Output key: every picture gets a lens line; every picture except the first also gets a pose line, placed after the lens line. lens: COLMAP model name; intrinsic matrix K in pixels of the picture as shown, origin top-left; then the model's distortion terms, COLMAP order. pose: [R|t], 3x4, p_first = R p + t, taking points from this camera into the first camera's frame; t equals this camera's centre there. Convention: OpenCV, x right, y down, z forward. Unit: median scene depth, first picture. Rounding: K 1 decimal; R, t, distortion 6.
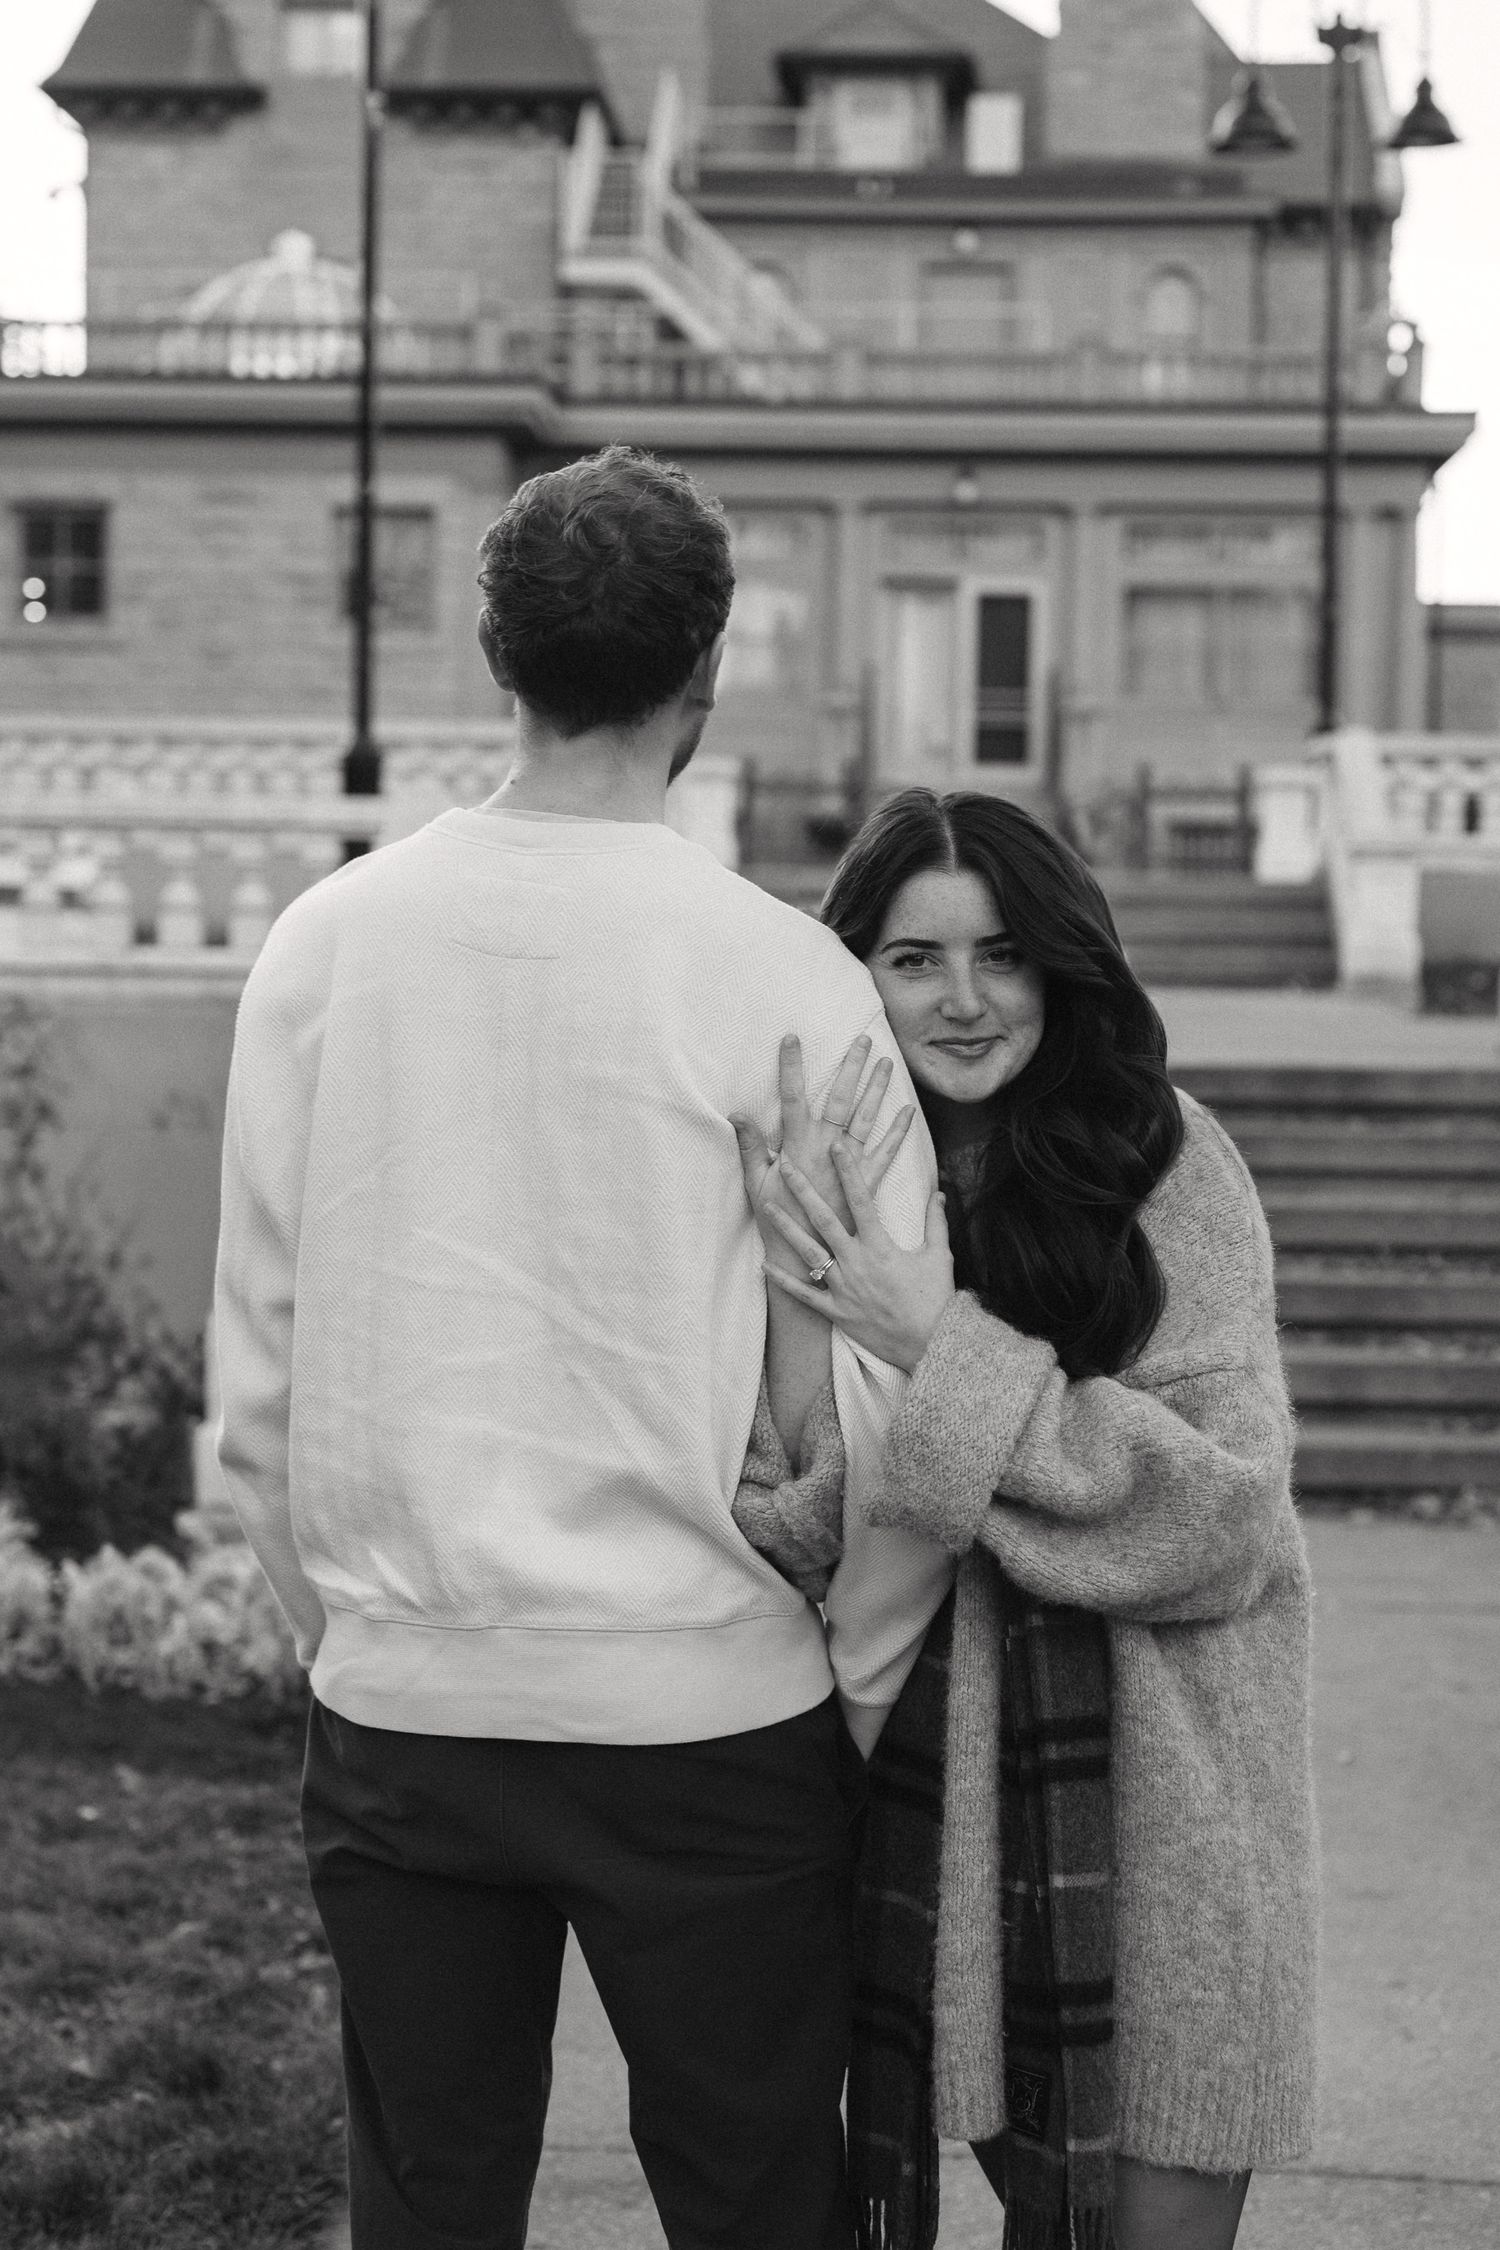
lens RADIAL K [[3263.4, 0, 749.6], [0, 3263.4, 1071.7], [0, 0, 1]] dist [0.024784, 0.178982]
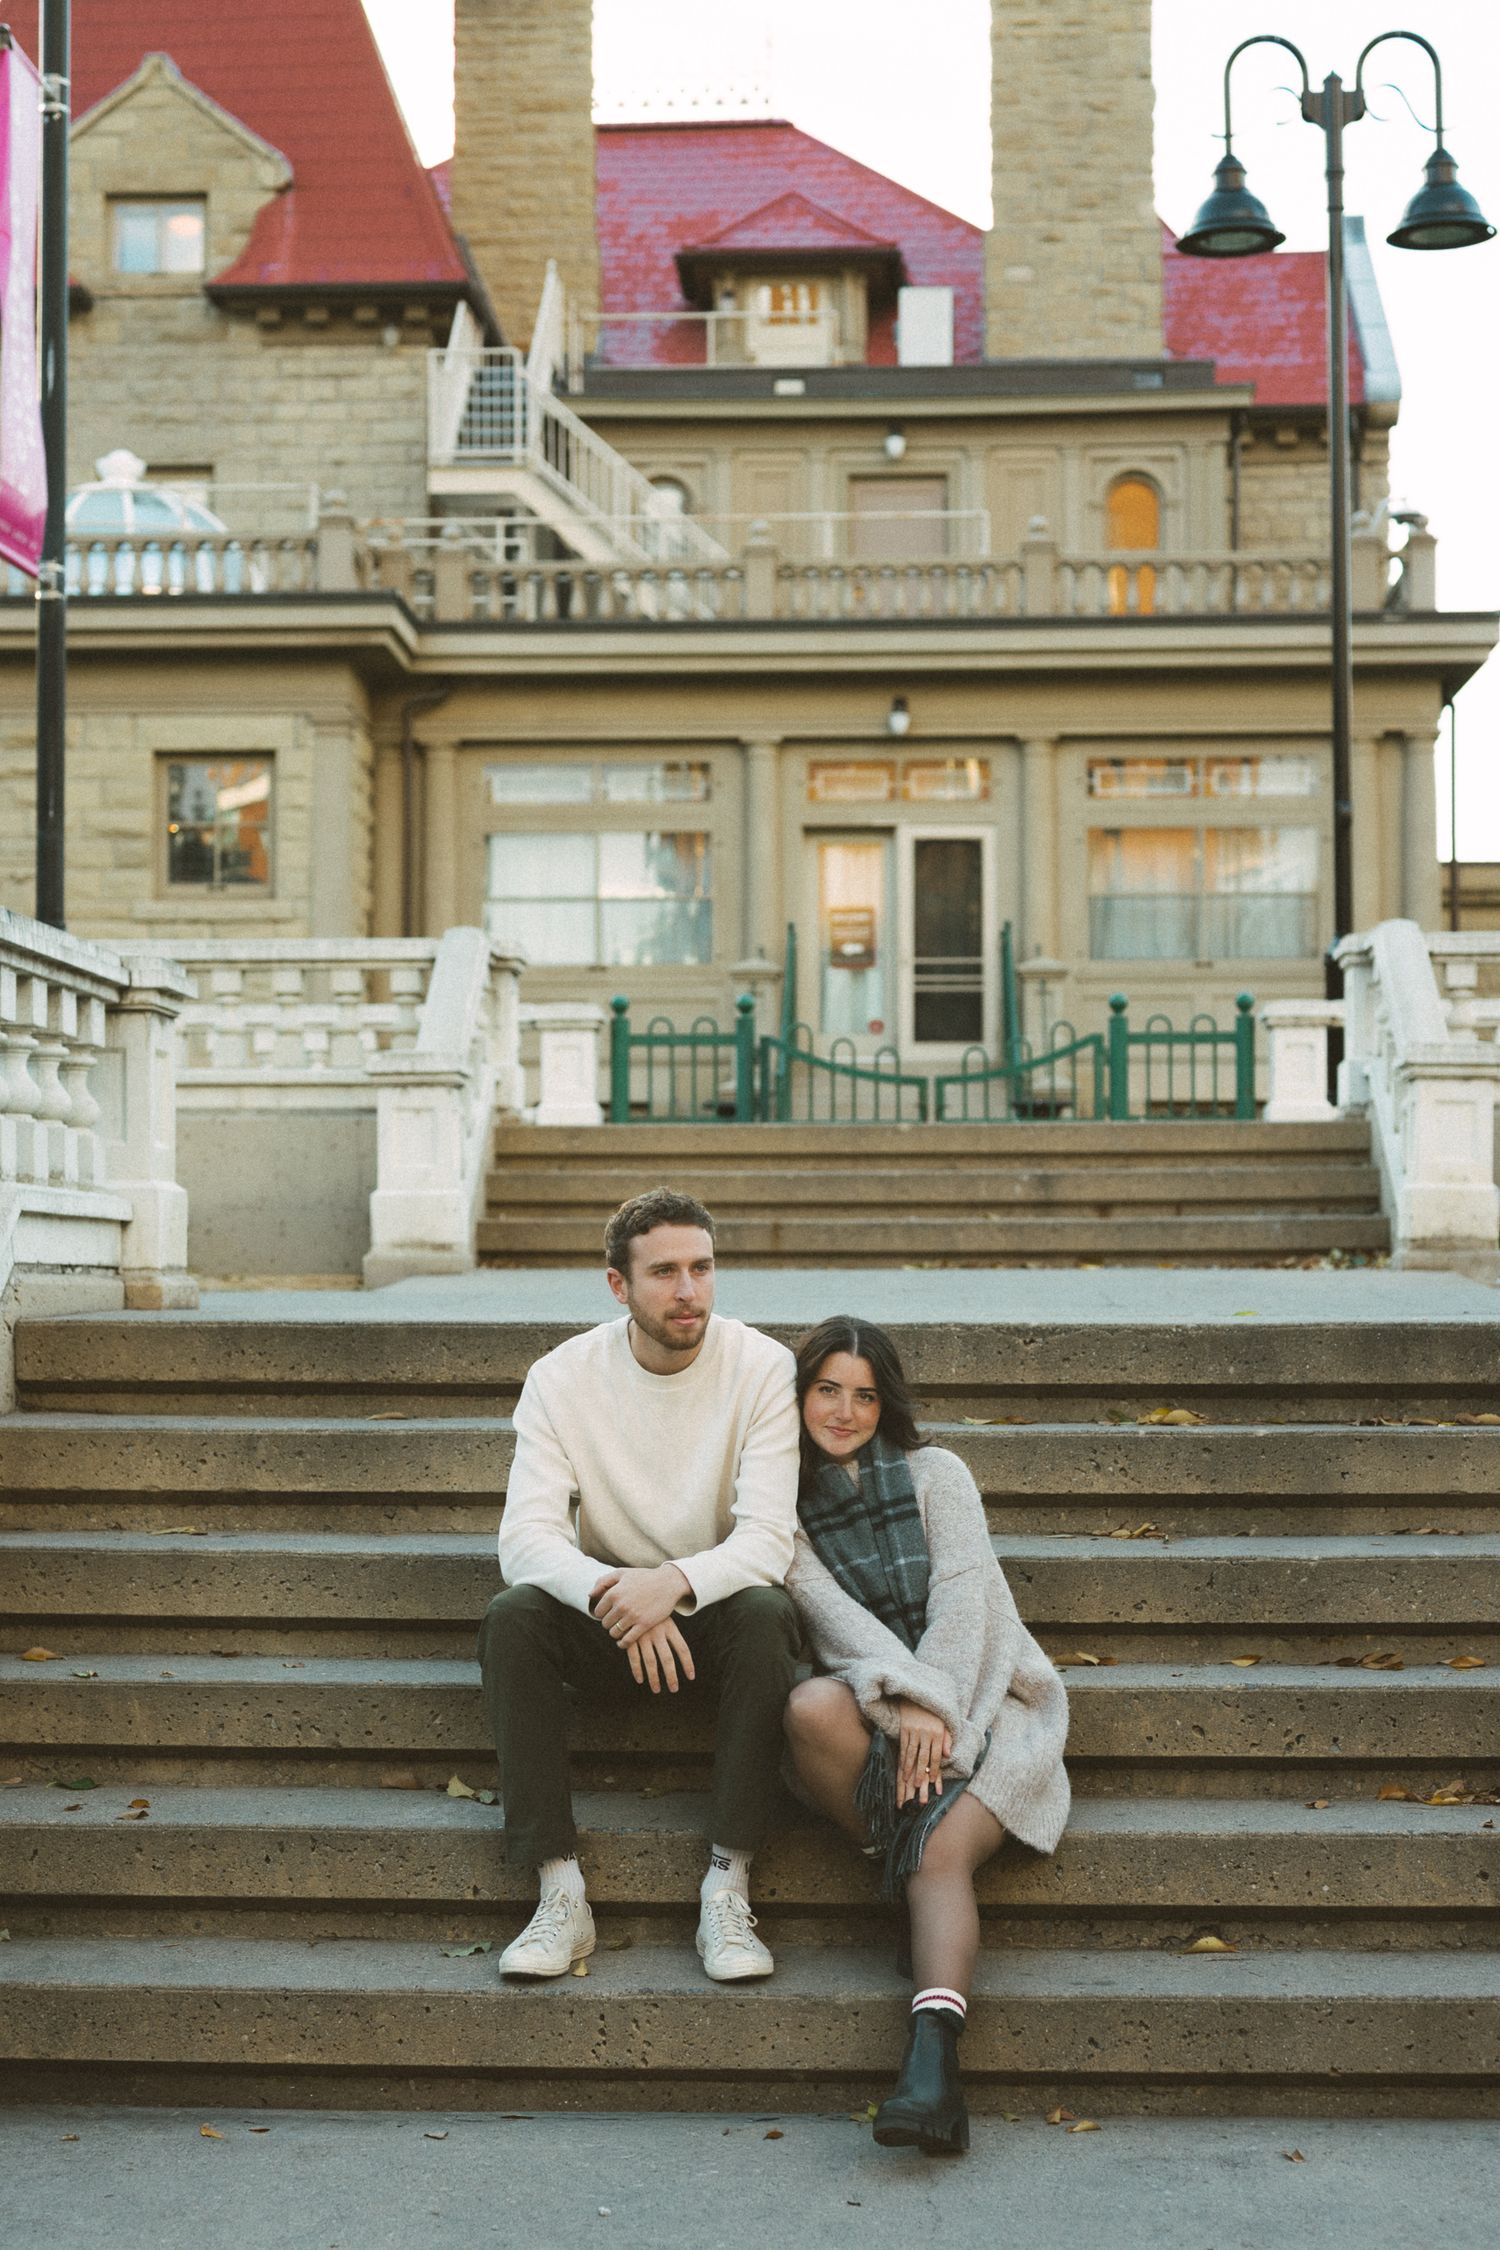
lens RADIAL K [[3327.8, 0, 754.2], [0, 3327.8, 1094.2], [0, 0, 1]] dist [-0.031463, -0.052538]
pose [[0.999821, -0.014715, 0.011853, 0.016263], [0.015782, 0.995286, -0.095687, 0.000856], [-0.010389, 0.095857, 0.995341, 0.144129]]
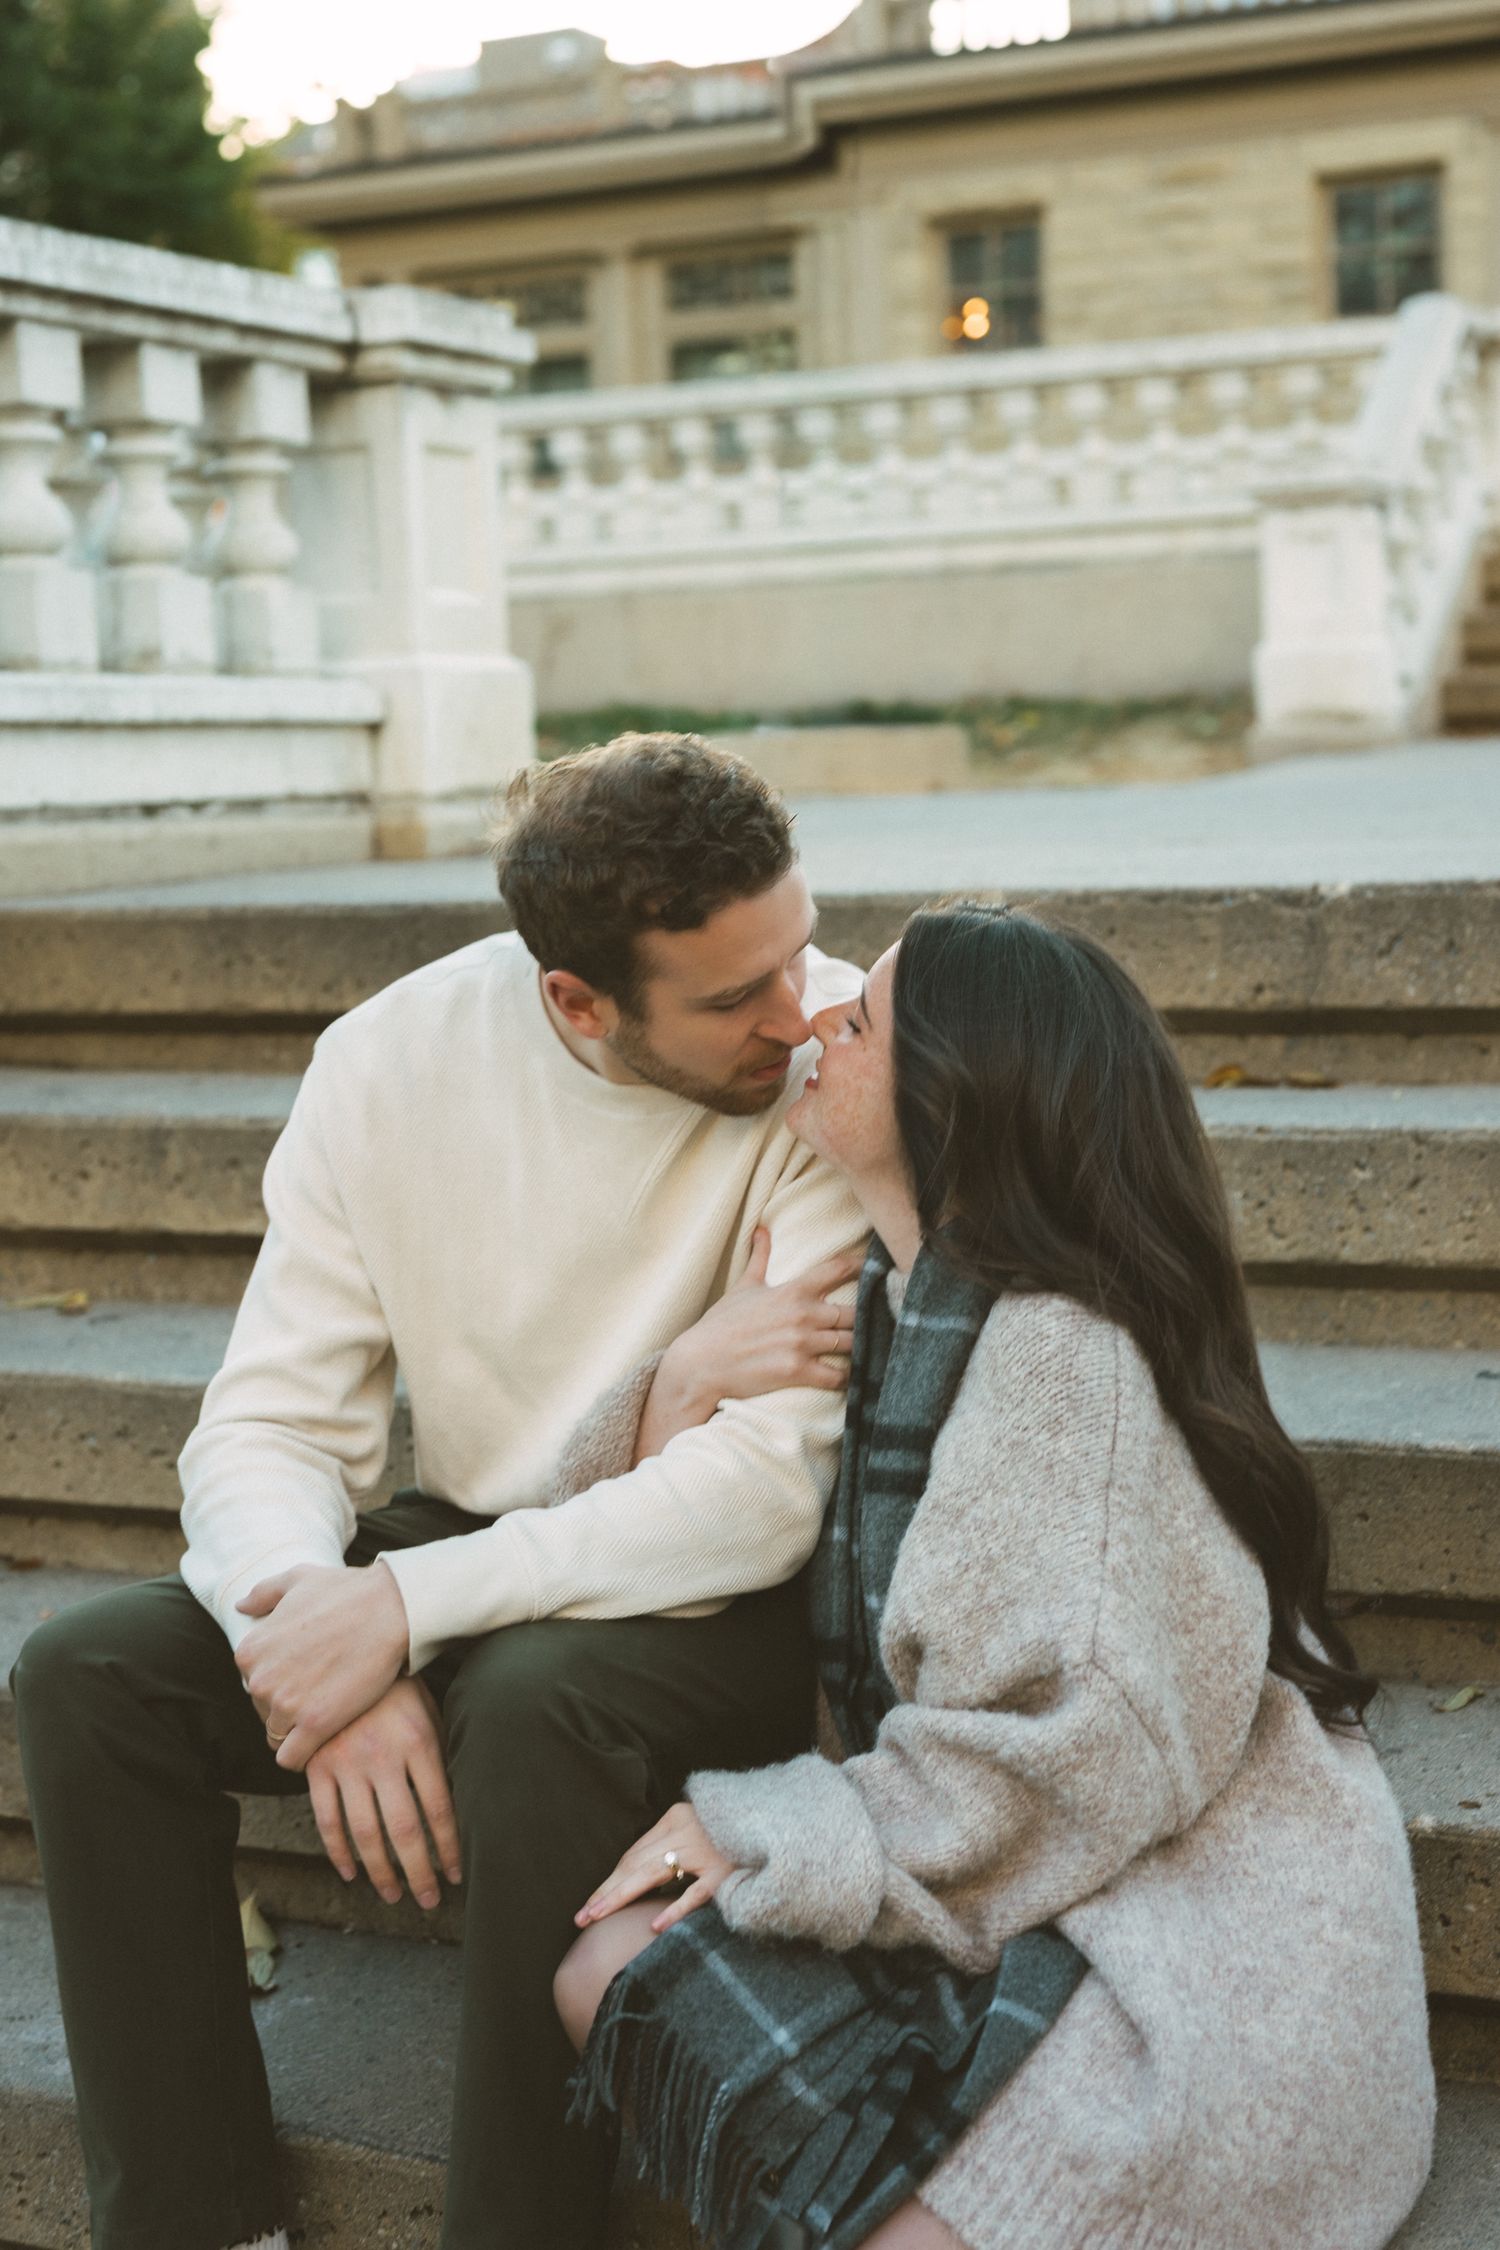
lens RADIAL K [[3263.4, 0, 749.6], [0, 3263.4, 1071.7], [0, 0, 1]] dist [0.024784, 0.178982]
pose [[0.931076, -0.009821, -0.364693, 0.031314], [0.030841, 0.998178, 0.051856, -0.002318], [0.363519, -0.059530, 0.929683, 0.202245]]
